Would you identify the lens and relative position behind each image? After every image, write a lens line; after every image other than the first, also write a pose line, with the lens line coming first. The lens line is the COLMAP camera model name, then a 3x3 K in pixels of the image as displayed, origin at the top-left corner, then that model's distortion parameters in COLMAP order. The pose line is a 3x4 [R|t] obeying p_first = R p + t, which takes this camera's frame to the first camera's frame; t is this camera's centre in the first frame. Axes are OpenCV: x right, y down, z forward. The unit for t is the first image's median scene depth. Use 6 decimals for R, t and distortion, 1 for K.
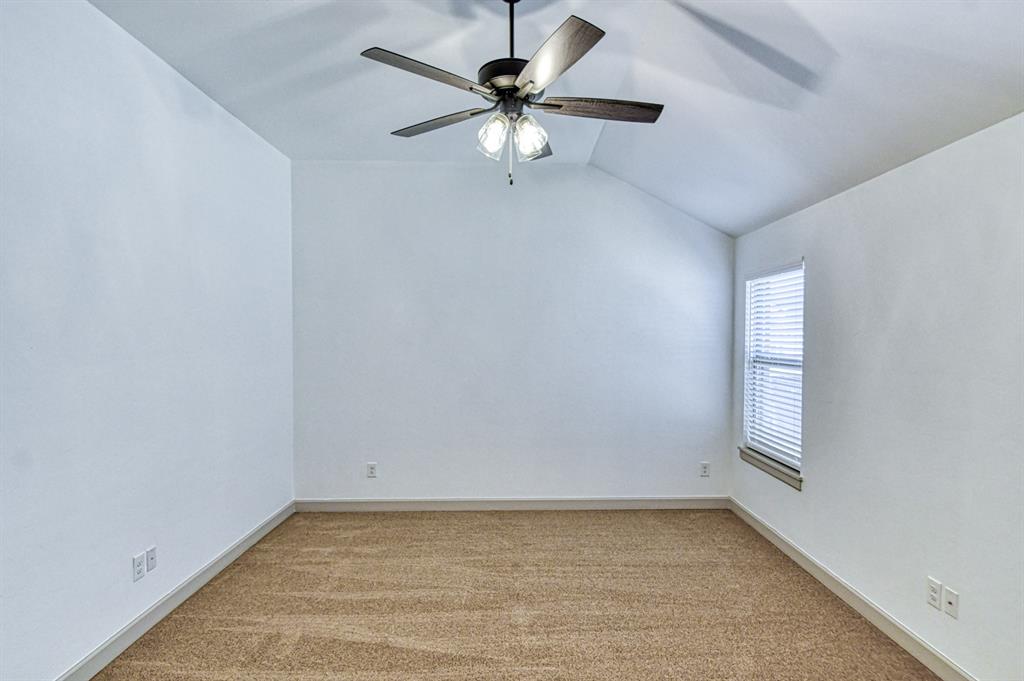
lens RADIAL K [[518.7, 0, 521.0], [0, 518.7, 342.3], [0, 0, 1]] dist [0.000898, -0.001232]
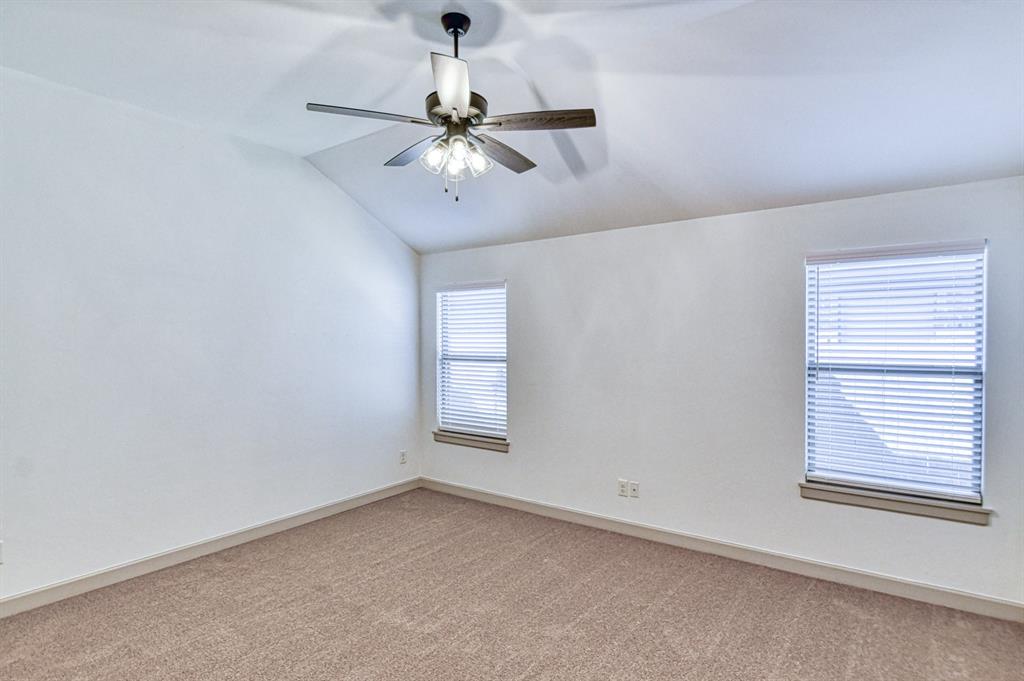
lens RADIAL K [[518.7, 0, 522.2], [0, 518.7, 335.7], [0, 0, 1]] dist [0.000898, -0.001232]
pose [[0.607948, -0.000734, 0.793977, -0.419919], [0.013997, 0.999854, -0.009794, -0.003167], [-0.793854, 0.017067, 0.607869, 0.118781]]
